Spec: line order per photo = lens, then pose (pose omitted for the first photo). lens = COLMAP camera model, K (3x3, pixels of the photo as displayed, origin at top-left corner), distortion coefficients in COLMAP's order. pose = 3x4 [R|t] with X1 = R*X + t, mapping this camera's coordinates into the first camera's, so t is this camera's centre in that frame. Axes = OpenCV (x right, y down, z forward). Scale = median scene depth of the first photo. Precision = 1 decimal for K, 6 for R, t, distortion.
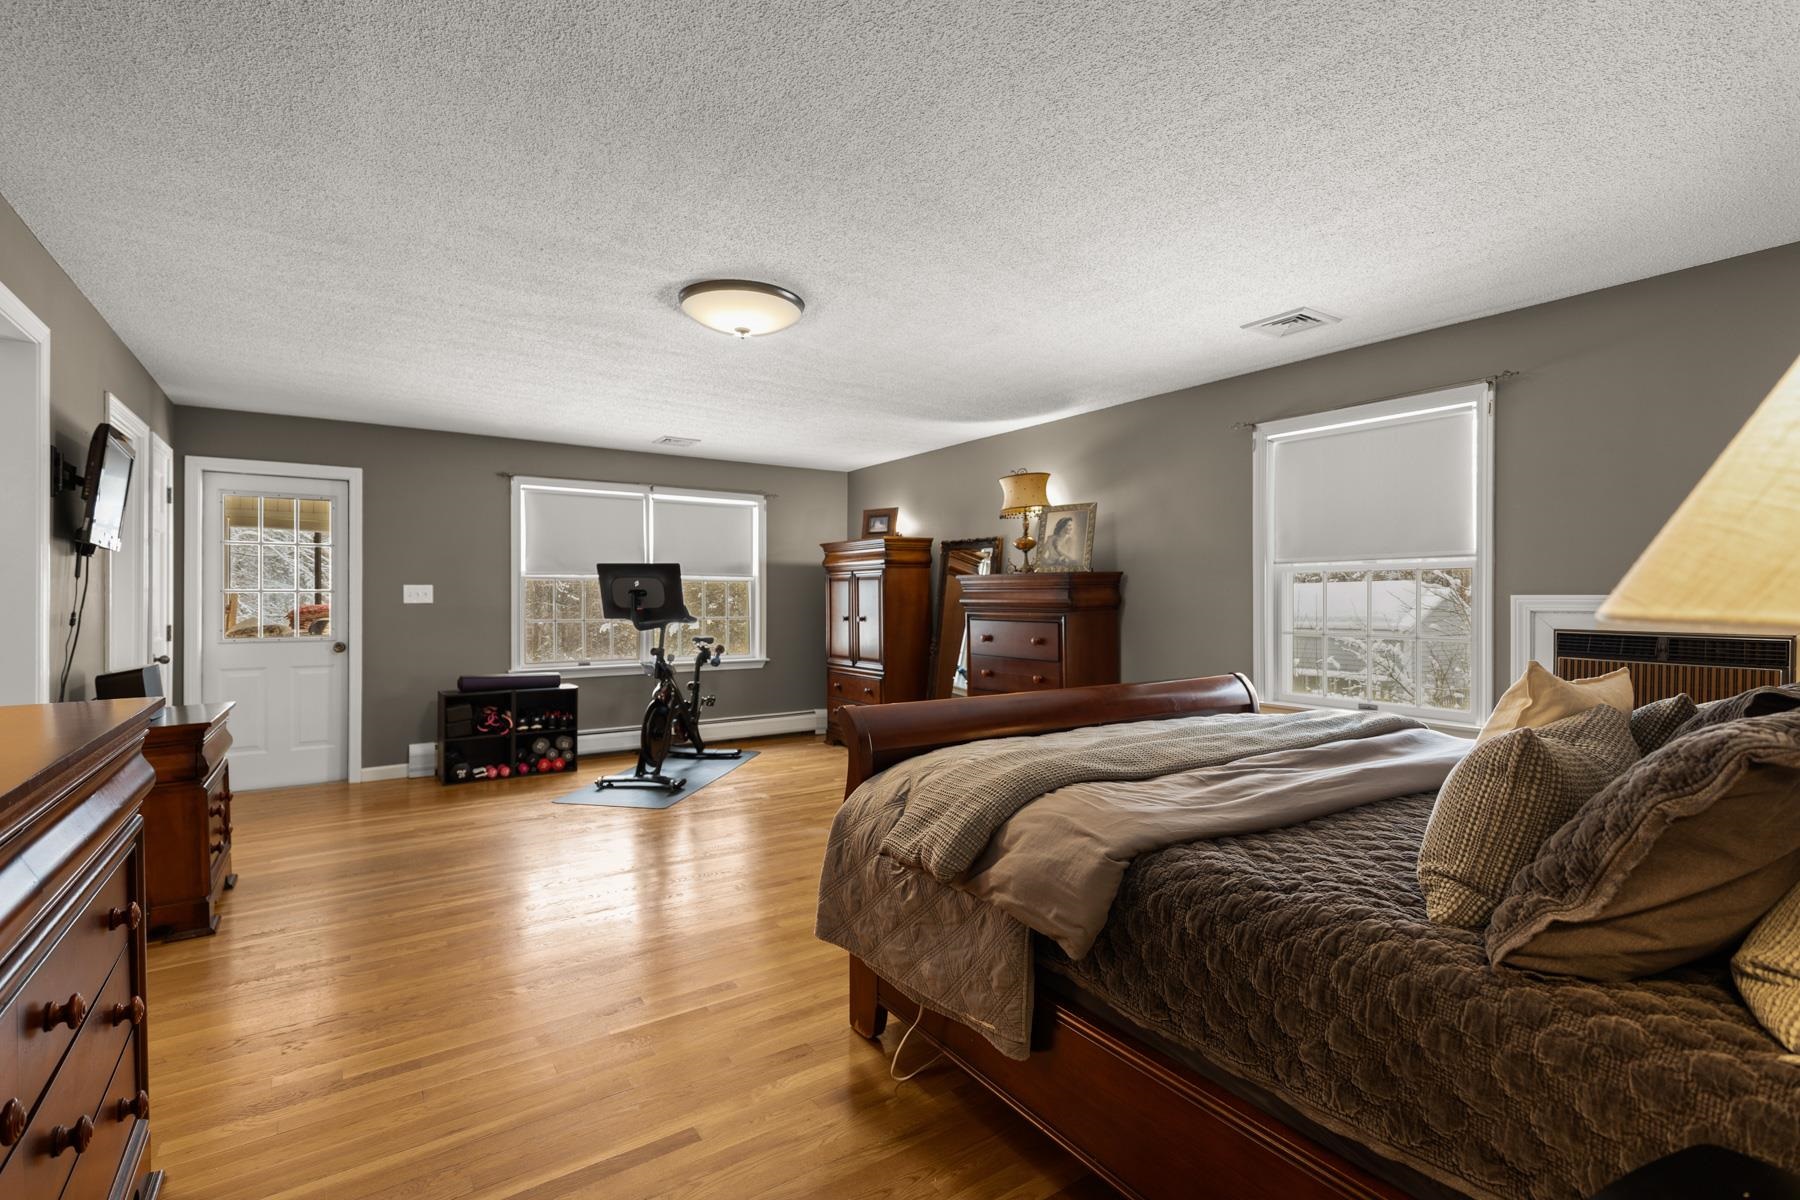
lens RADIAL K [[831.6, 0, 901.6], [0, 831.6, 599.8], [0, 0, 1]] dist [0.001270, 0.000008]
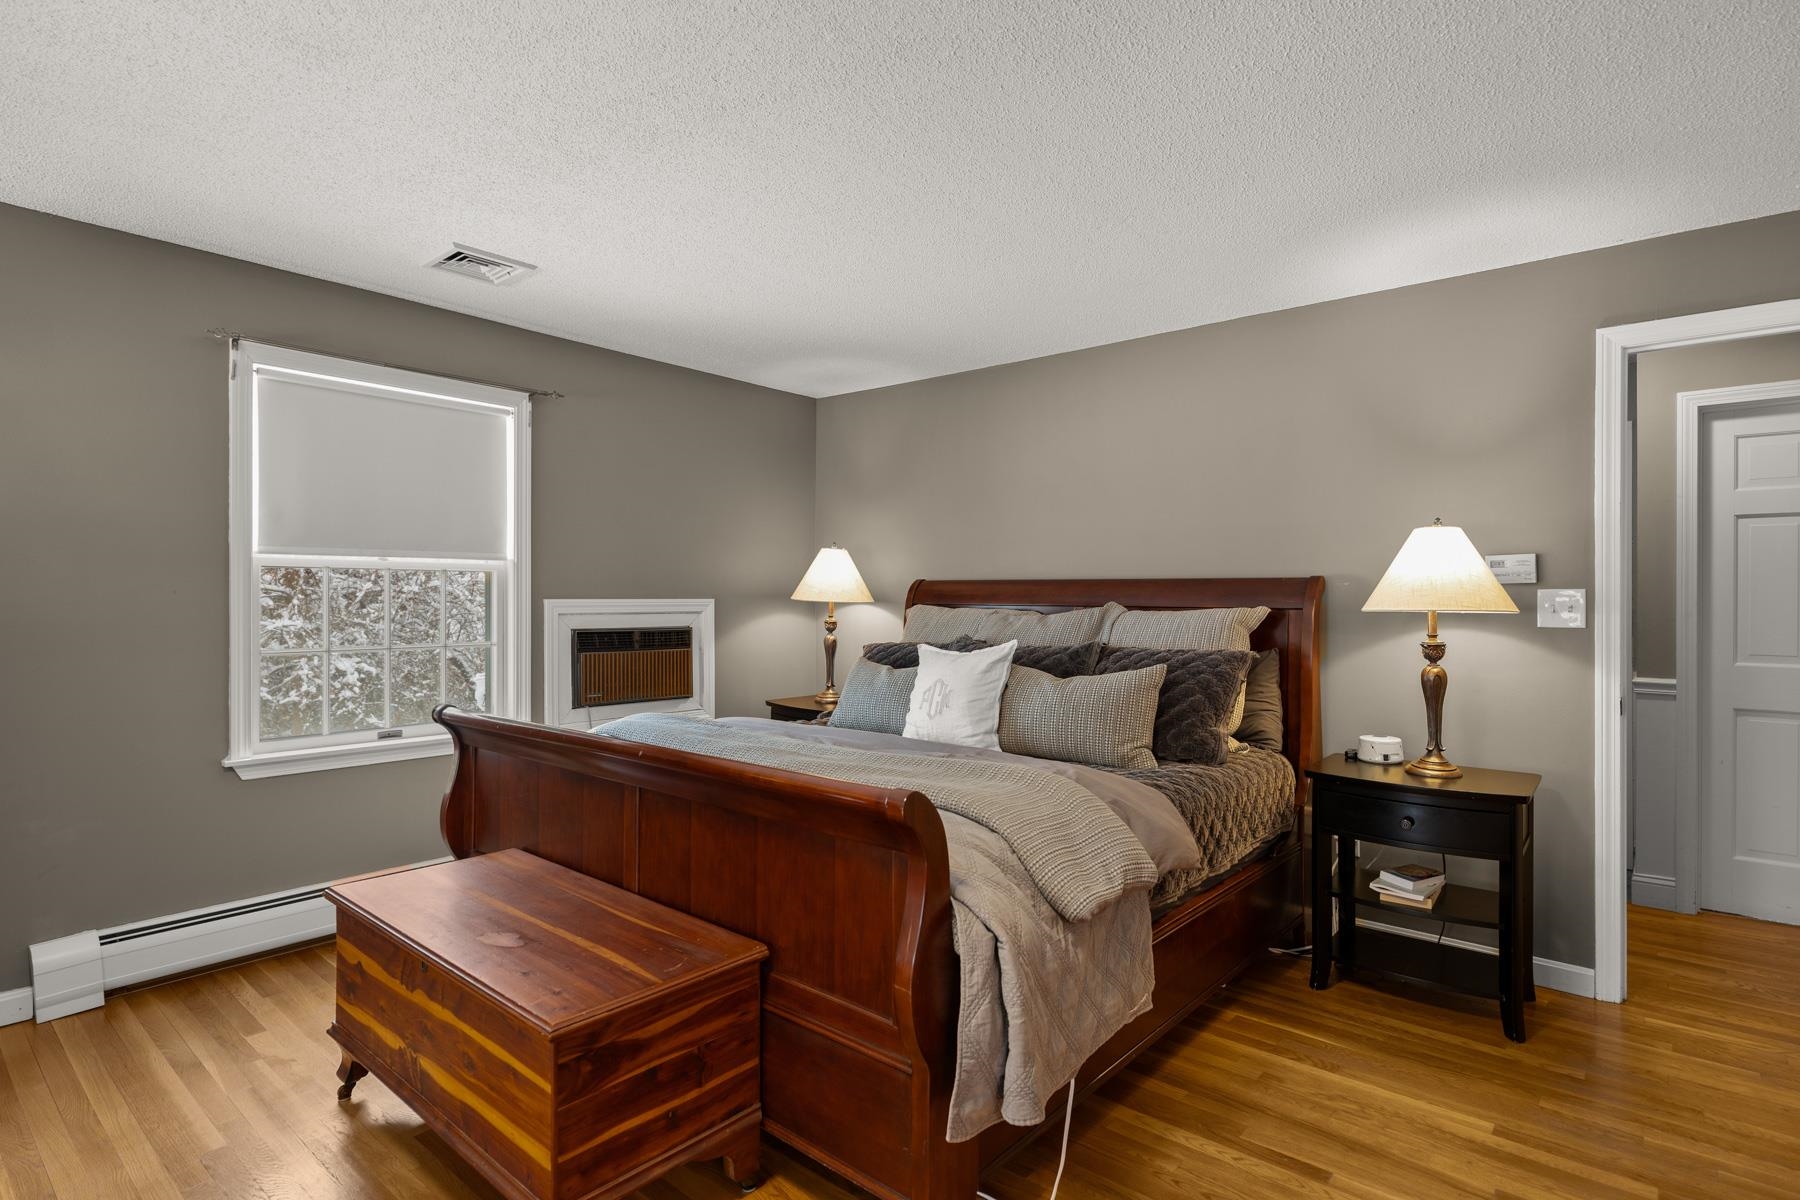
lens RADIAL K [[903.6, 0, 905.4], [0, 903.6, 604.2], [0, 0, 1]] dist [-0.003055, -0.001721]
pose [[-0.261735, -0.005450, 0.965124, -0.495696], [-0.000965, 0.999985, 0.005386, -0.005871], [-0.965139, 0.000478, -0.261736, 0.828376]]
